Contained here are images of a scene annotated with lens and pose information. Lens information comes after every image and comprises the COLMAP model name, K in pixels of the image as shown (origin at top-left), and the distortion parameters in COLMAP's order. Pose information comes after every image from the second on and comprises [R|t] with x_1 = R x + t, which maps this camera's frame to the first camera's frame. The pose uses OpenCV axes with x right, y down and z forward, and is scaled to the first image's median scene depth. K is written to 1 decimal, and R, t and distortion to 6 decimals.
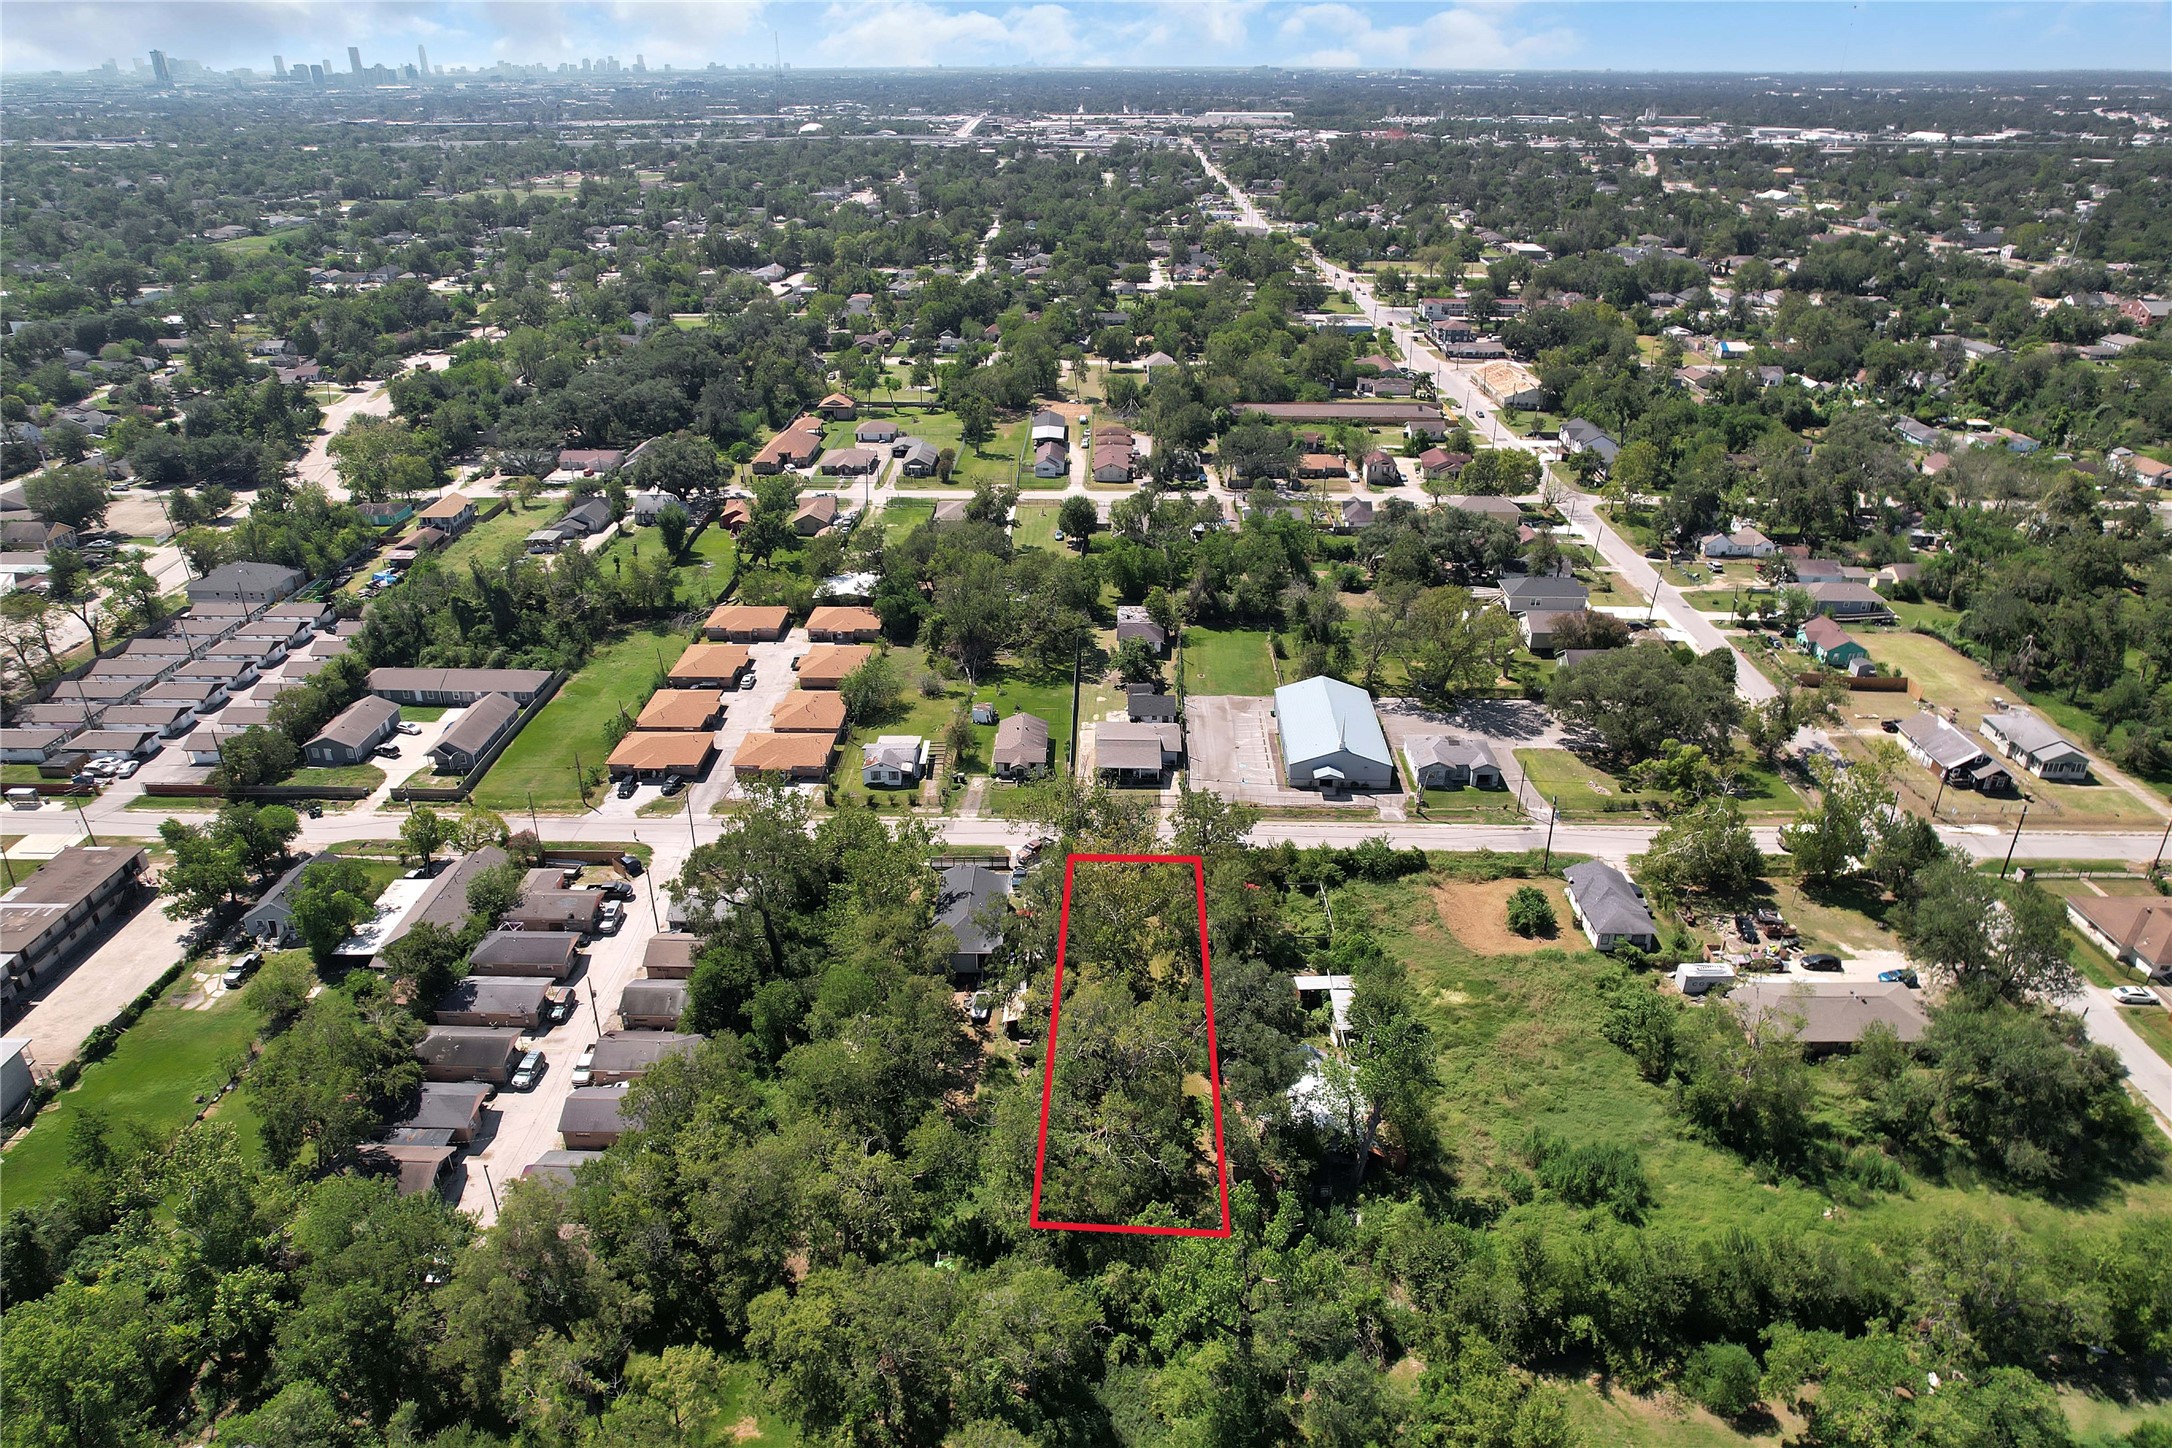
lens RADIAL K [[1387.9, 0, 1078.2], [0, 1387.9, 745.5], [0, 0, 1]] dist [-0.054724, 0.043957]
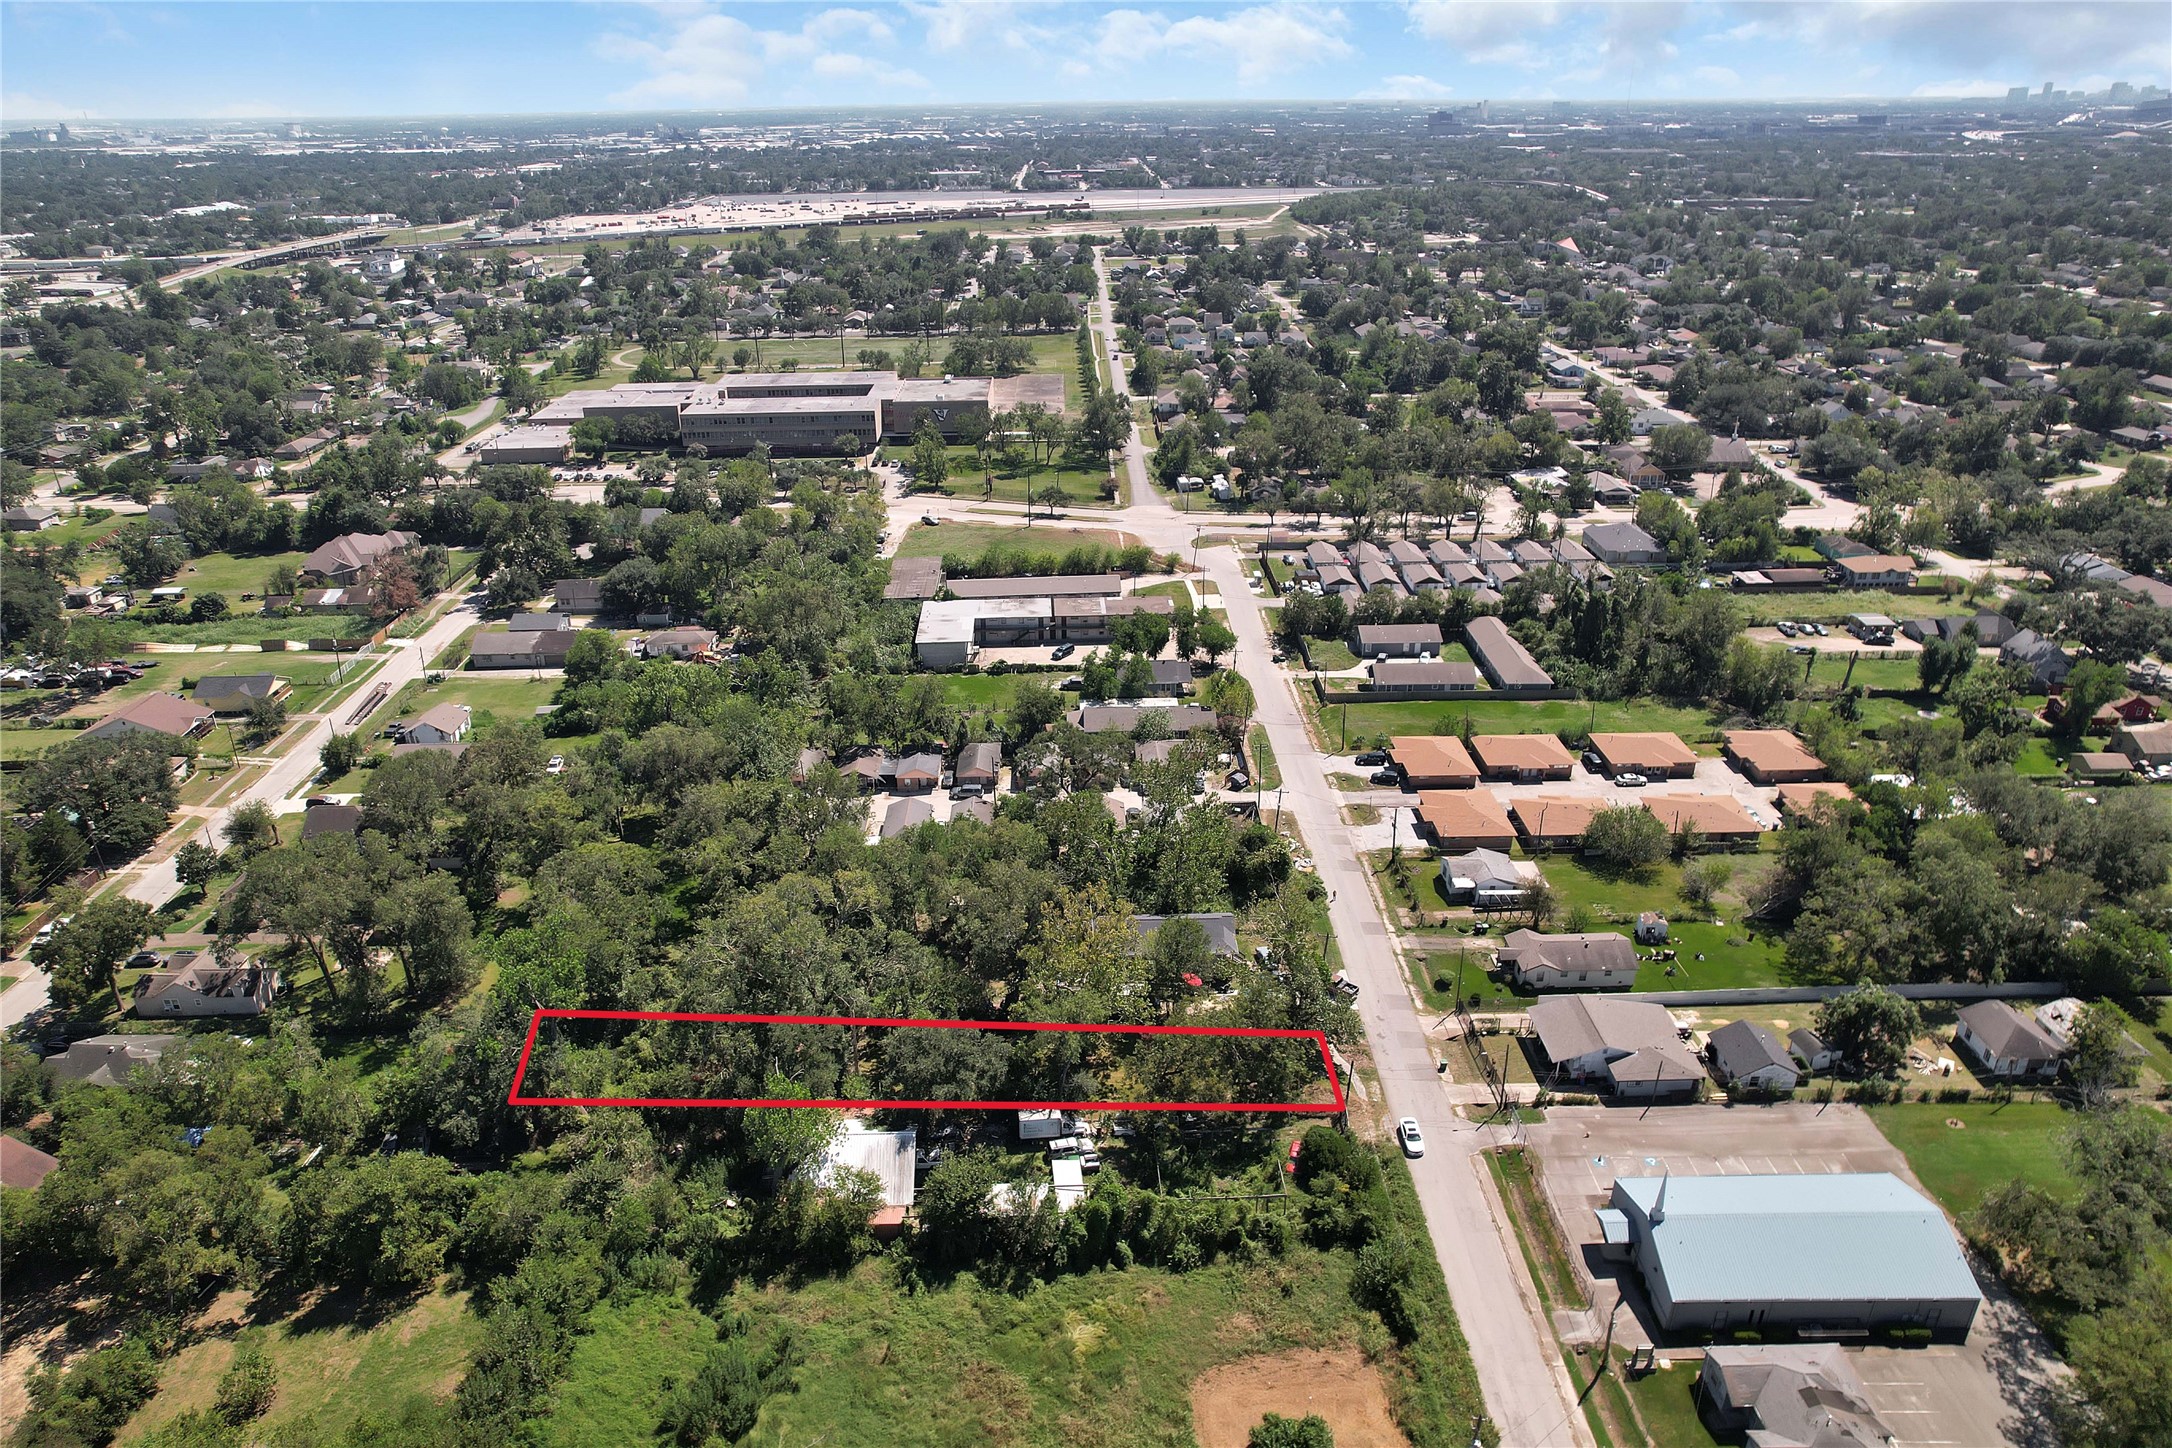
lens RADIAL K [[1387.9, 0, 1078.2], [0, 1387.9, 745.5], [0, 0, 1]] dist [-0.054724, 0.043957]
pose [[0.036335, 0.431163, -0.901542, 0.551620], [-0.438547, 0.817510, 0.373300, -0.244972], [0.897973, 0.381805, 0.218790, 0.481637]]
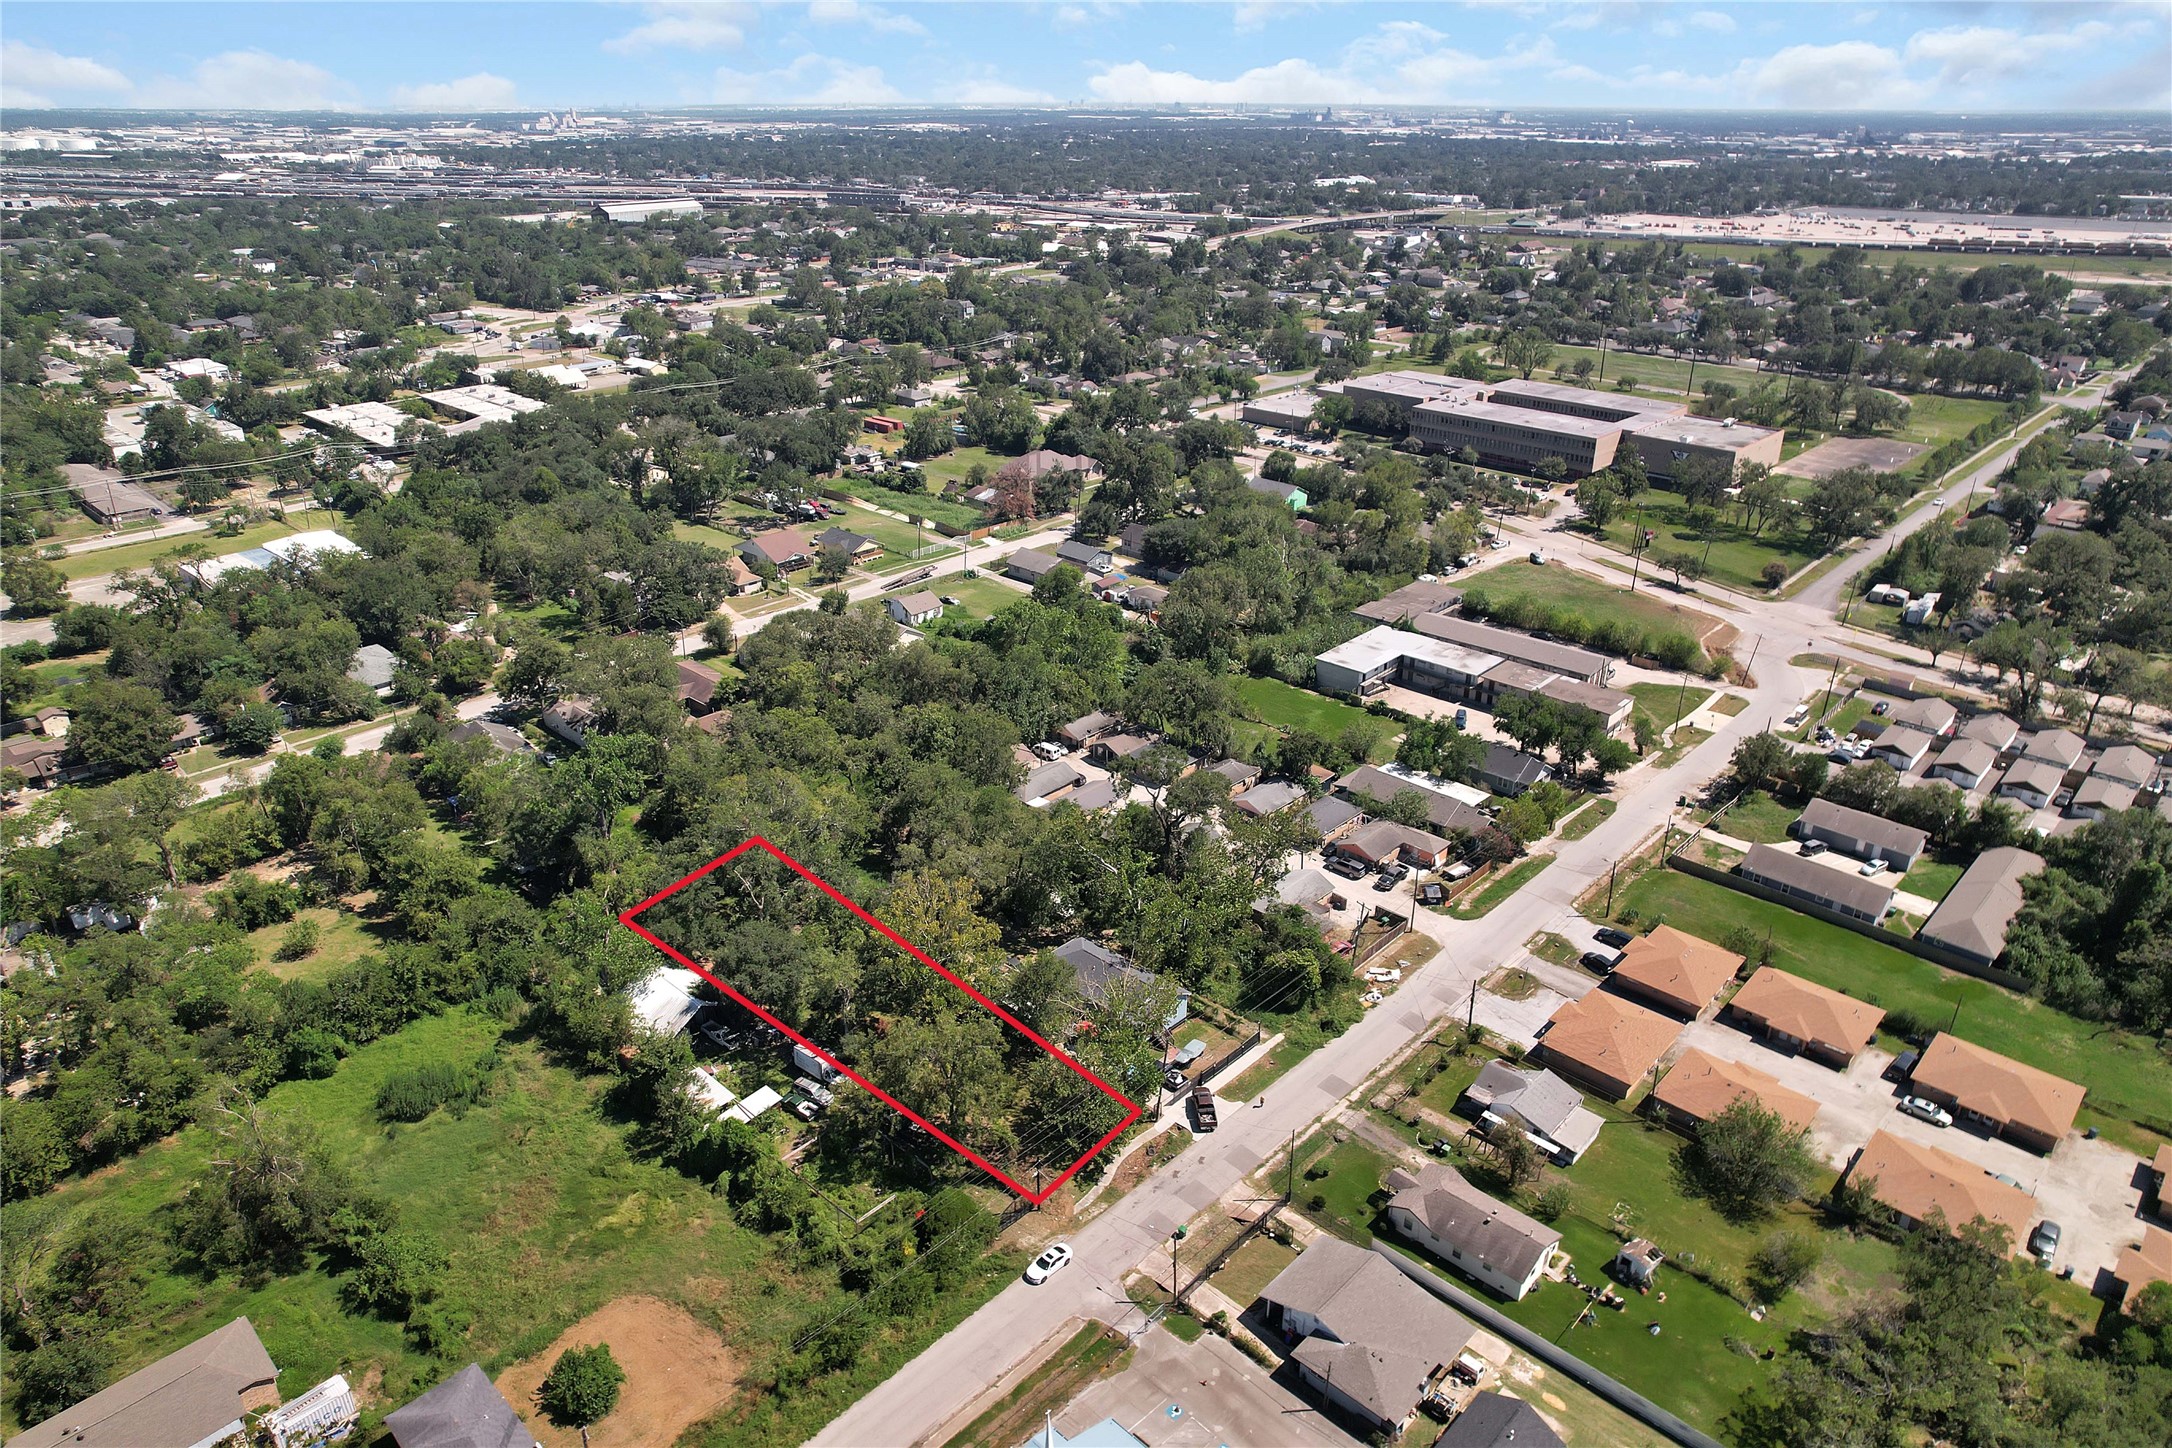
lens RADIAL K [[1399.1, 0, 1074.4], [0, 1399.1, 716.7], [0, 0, 1]] dist [-0.057372, 0.043413]
pose [[-0.679303, 0.302449, -0.668635, 0.377947], [-0.329747, 0.688166, 0.646292, -0.443253], [0.655603, 0.659509, -0.367741, 0.874243]]
